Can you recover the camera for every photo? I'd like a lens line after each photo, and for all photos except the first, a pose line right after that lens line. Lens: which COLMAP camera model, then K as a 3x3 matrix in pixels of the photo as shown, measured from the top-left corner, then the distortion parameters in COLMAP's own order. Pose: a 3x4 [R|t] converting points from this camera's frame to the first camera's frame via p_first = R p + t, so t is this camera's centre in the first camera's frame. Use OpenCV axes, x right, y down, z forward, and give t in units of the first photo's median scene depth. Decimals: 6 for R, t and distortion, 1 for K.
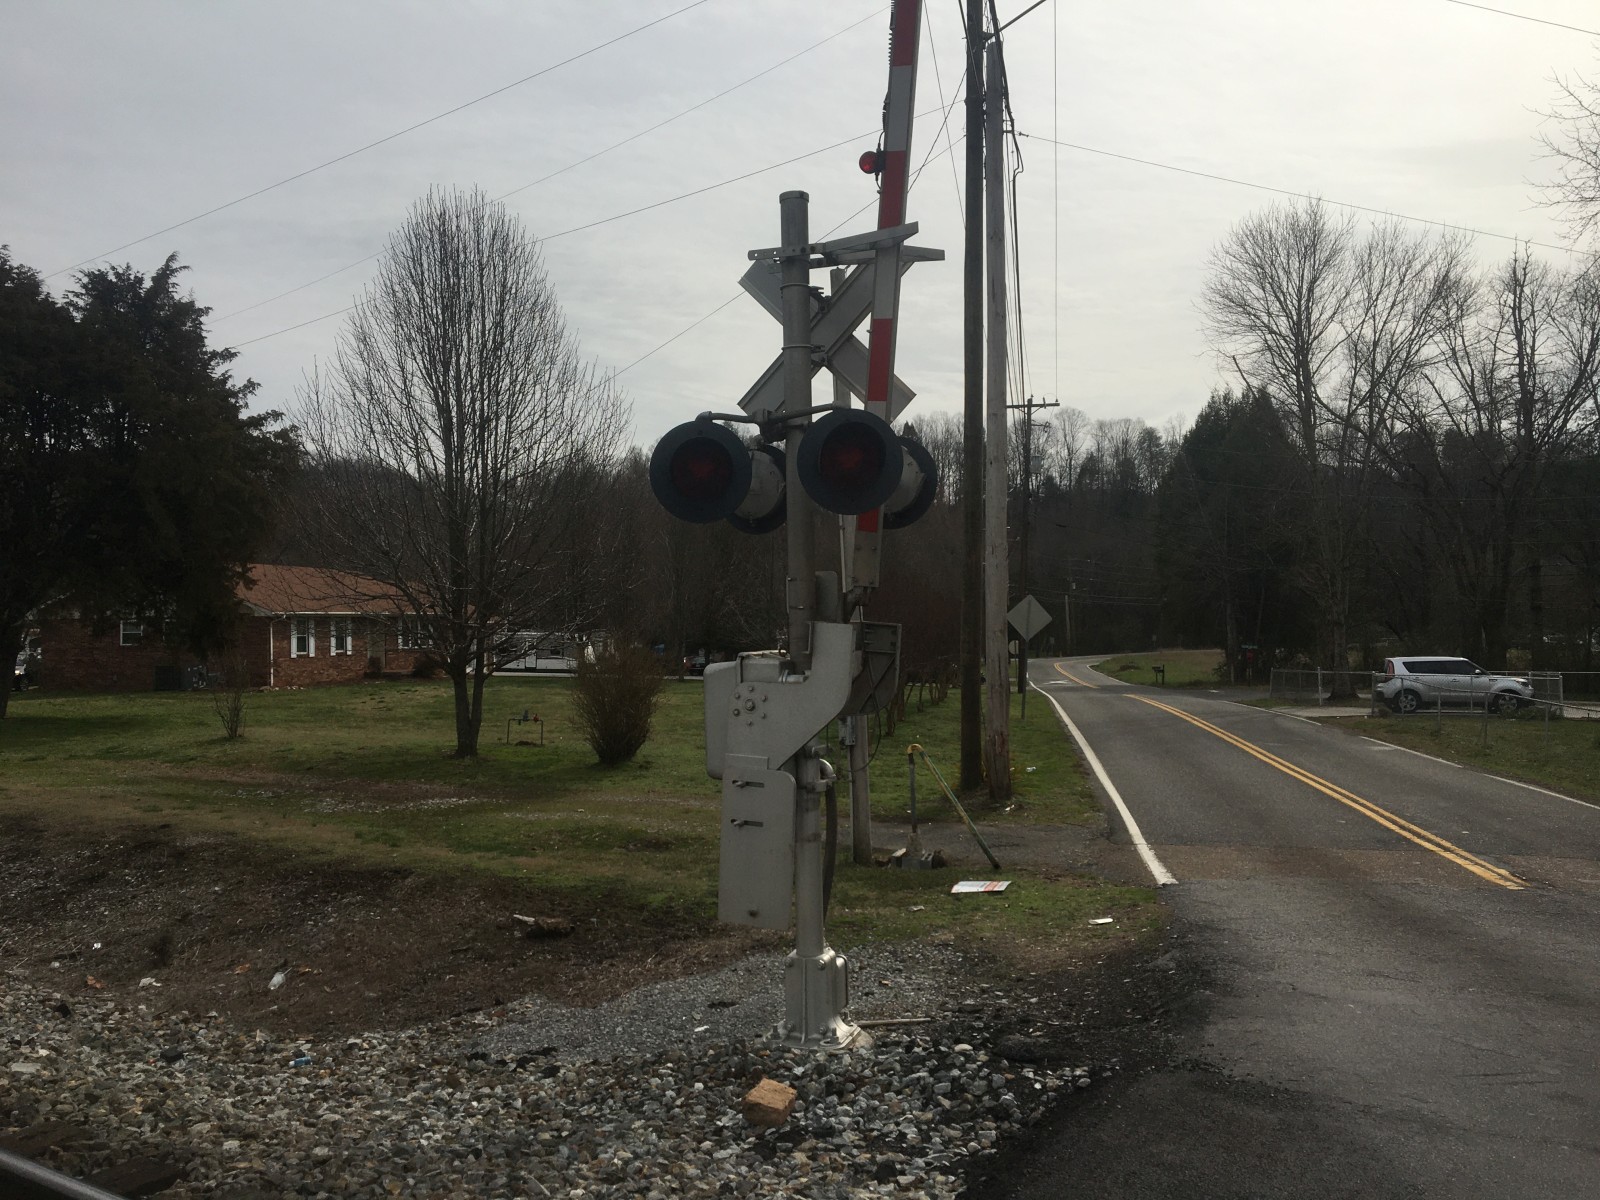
lens RADIAL K [[1347.0, 0, 800.5], [0, 1347.0, 605.6], [0, 0, 1]] dist [0.094768, -0.136216]
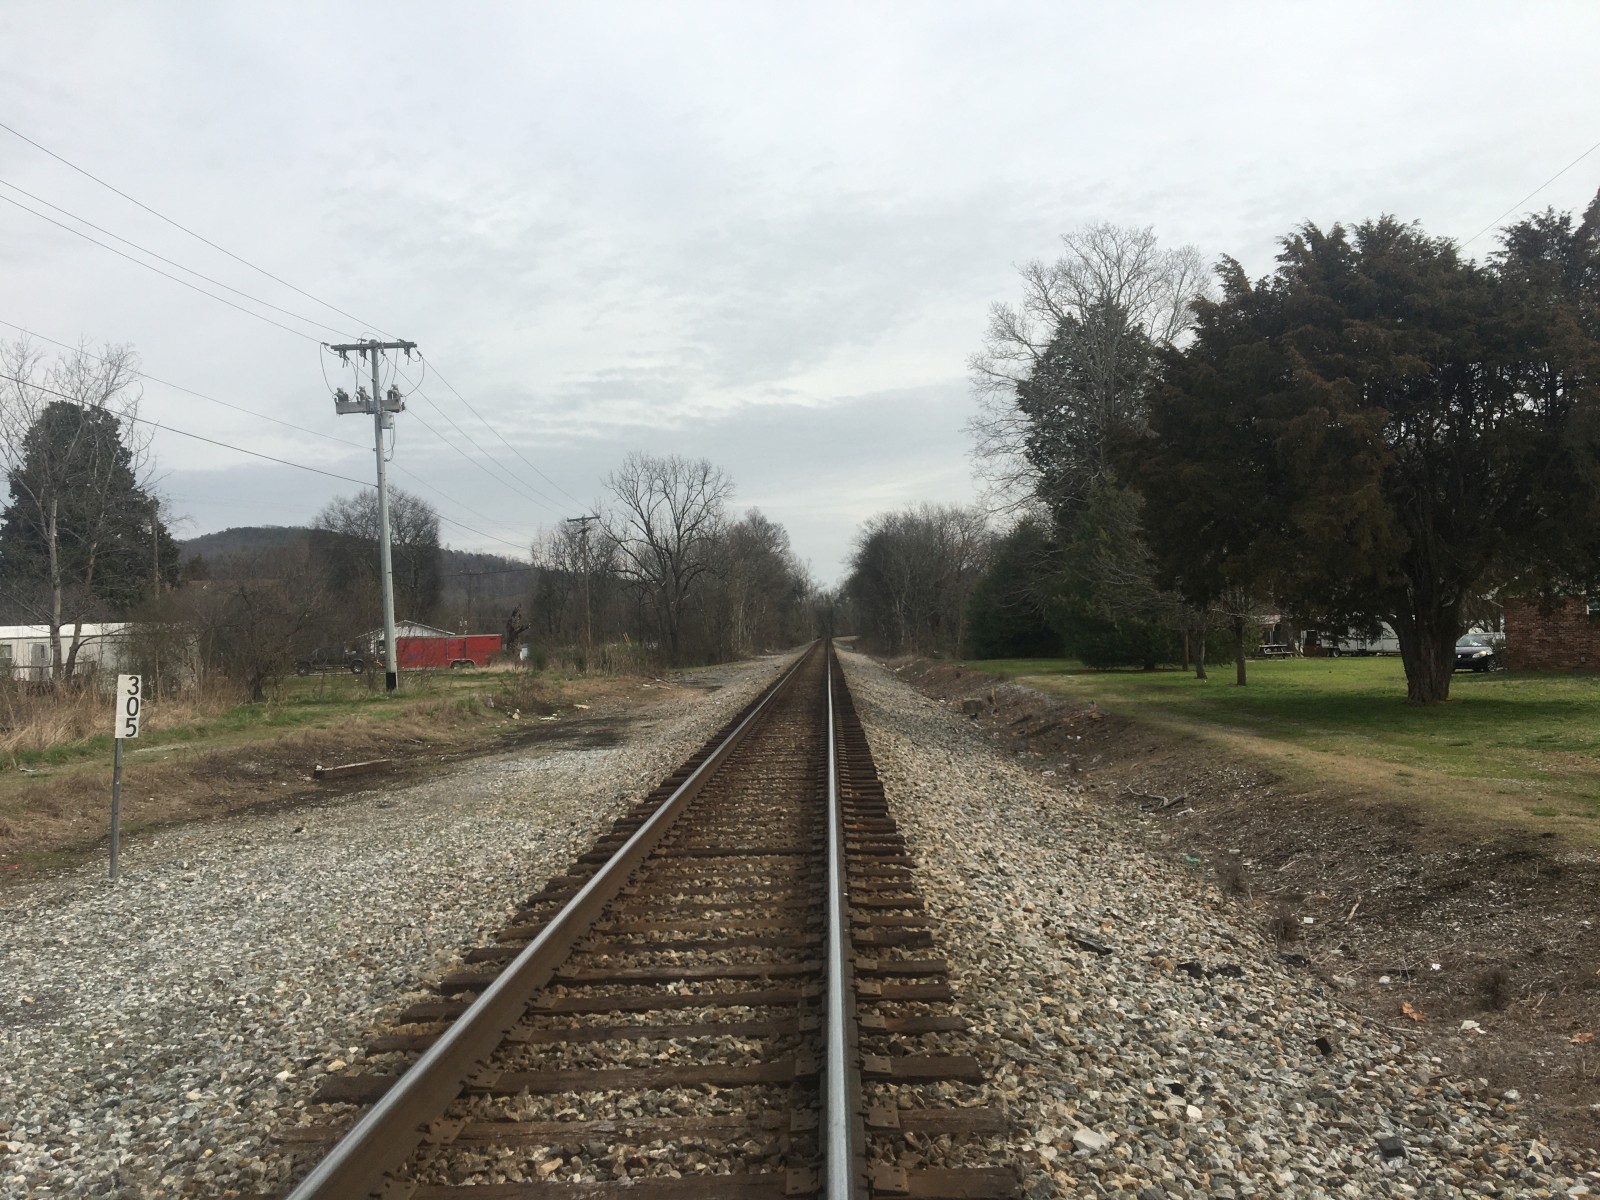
lens RADIAL K [[1347.0, 0, 788.2], [0, 1347.0, 603.2], [0, 0, 1]] dist [0.094768, -0.136216]
pose [[0.526394, -0.032092, -0.849635, 0.017230], [0.043067, 0.999011, -0.011052, 0.005904], [0.849149, -0.030774, 0.527256, 0.156994]]
